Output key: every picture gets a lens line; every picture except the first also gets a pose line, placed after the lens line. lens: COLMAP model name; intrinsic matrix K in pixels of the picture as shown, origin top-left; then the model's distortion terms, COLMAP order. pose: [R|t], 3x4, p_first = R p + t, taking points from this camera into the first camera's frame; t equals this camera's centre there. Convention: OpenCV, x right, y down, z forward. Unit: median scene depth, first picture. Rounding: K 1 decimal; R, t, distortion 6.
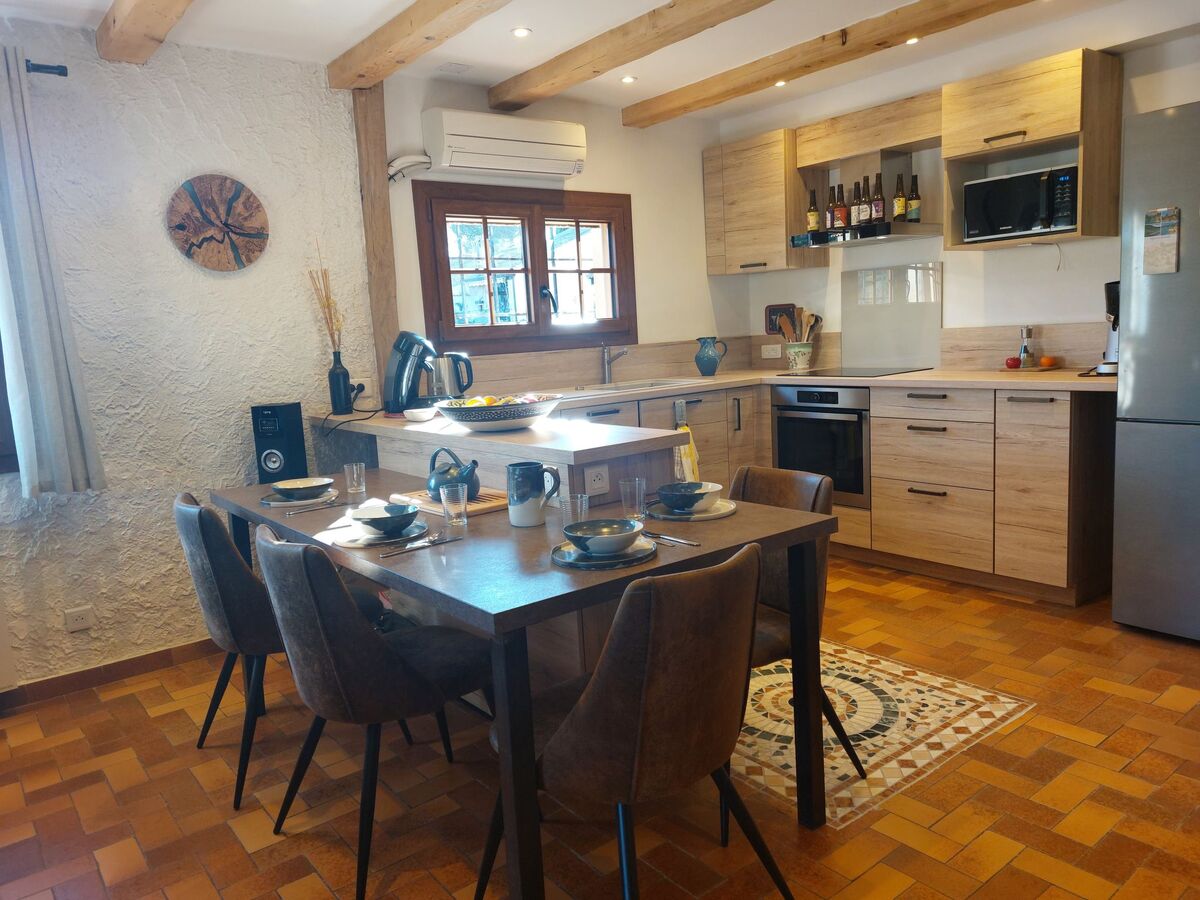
lens RADIAL K [[858.3, 0, 600.0], [0, 858.3, 450.0], [0, 0, 1]] dist [0.039795, -0.044201]
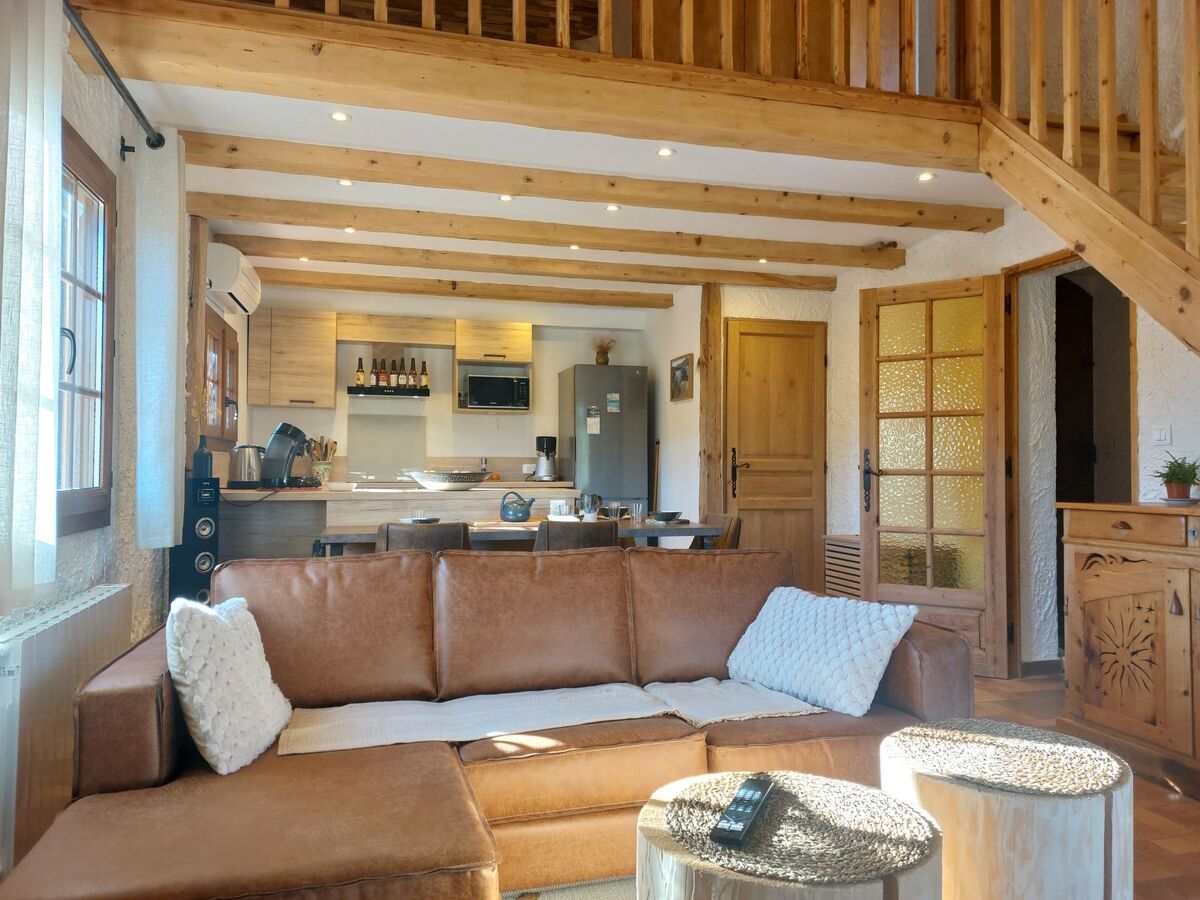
lens RADIAL K [[869.8, 0, 605.2], [0, 869.8, 442.9], [0, 0, 1]] dist [0.119343, -0.137843]
pose [[0.385669, 0.083661, 0.918836, -1.212353], [0.105359, 0.985373, -0.133942, 0.108892], [-0.916602, 0.148465, 0.371214, 0.105313]]
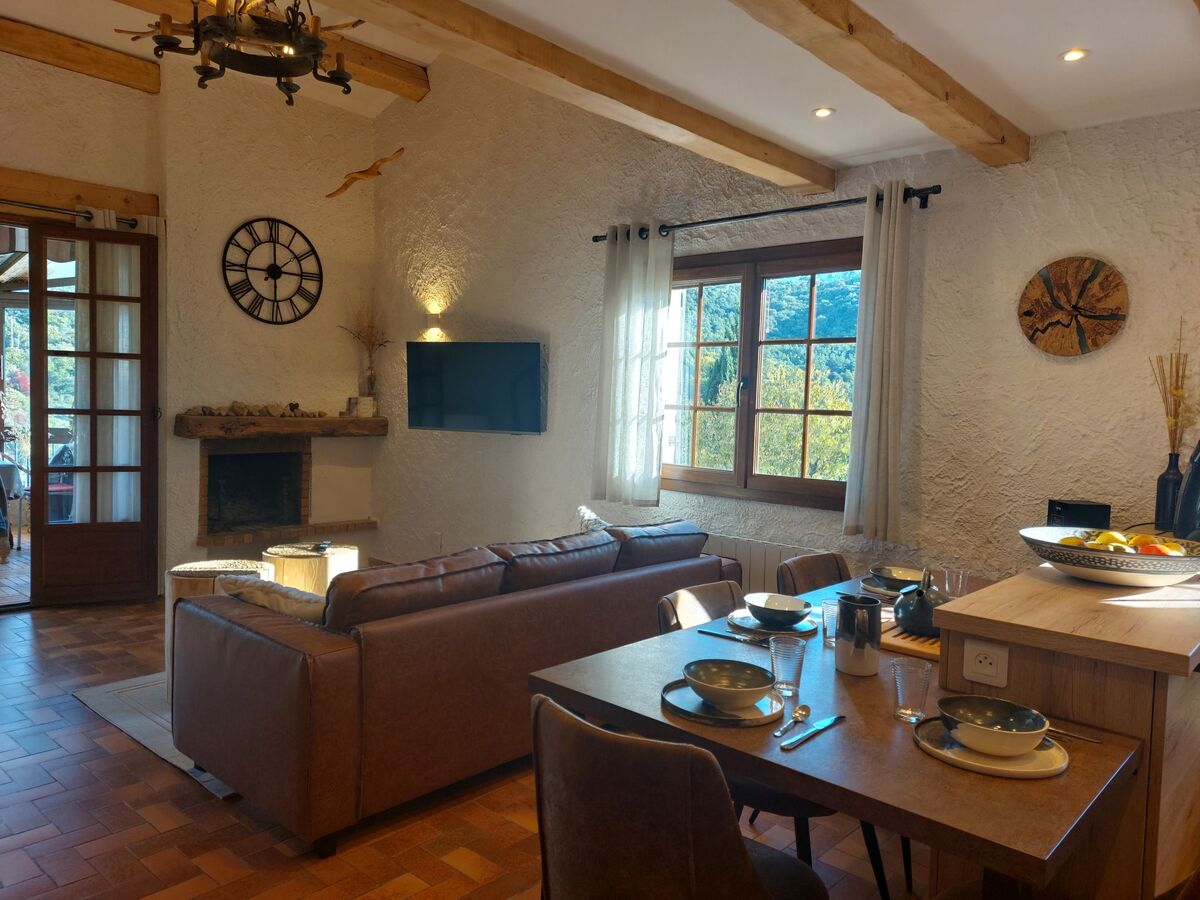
lens RADIAL K [[869.8, 0, 605.2], [0, 869.8, 442.9], [0, 0, 1]] dist [0.119343, -0.137843]
pose [[0.161952, 0.112052, -0.980416, 0.449399], [-0.181047, 0.980041, 0.082103, -0.100504], [0.970048, 0.164204, 0.179007, 0.343479]]
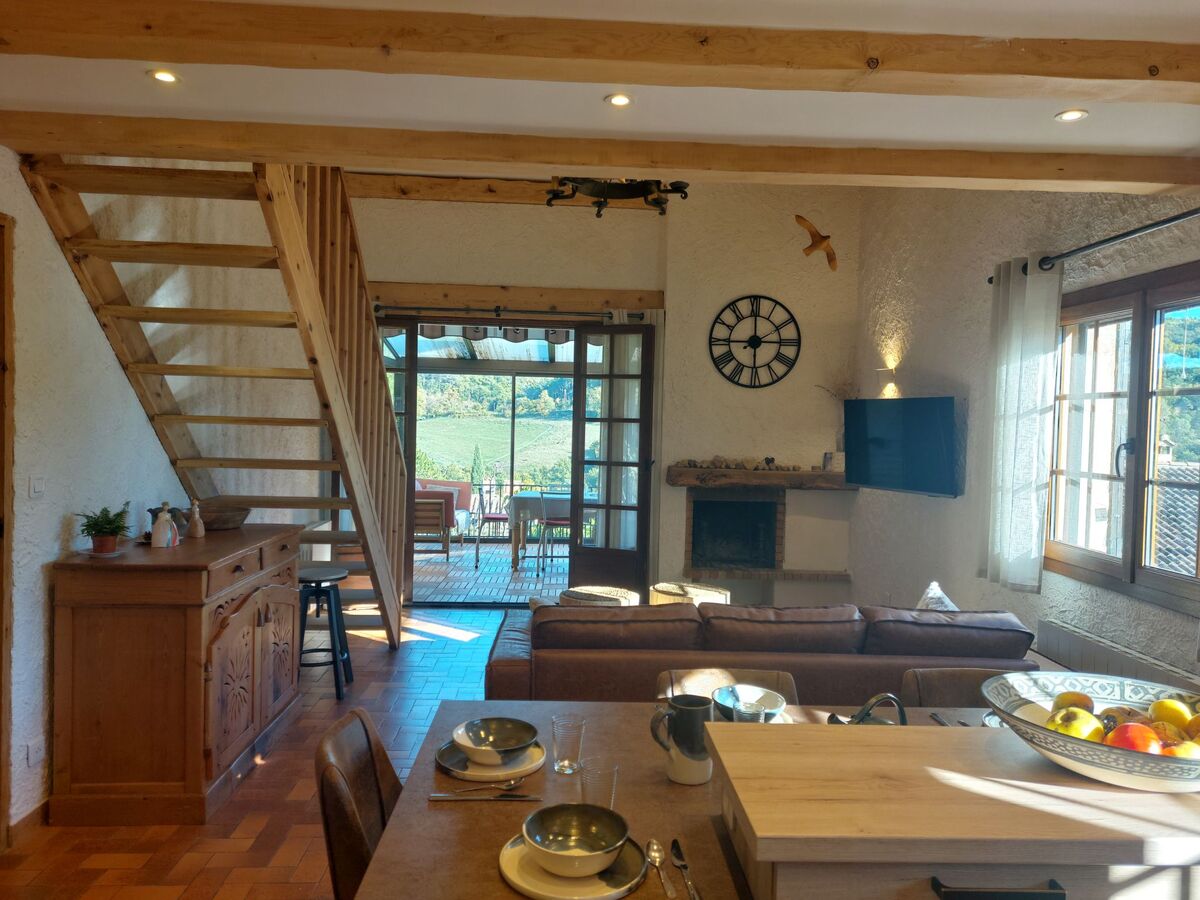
lens RADIAL K [[869.8, 0, 605.2], [0, 869.8, 442.9], [0, 0, 1]] dist [0.119343, -0.137843]
pose [[-0.588989, 0.062741, -0.805702, 0.383872], [-0.107181, 0.982110, 0.154830, -0.210477], [0.801002, 0.177549, -0.571728, 0.836781]]
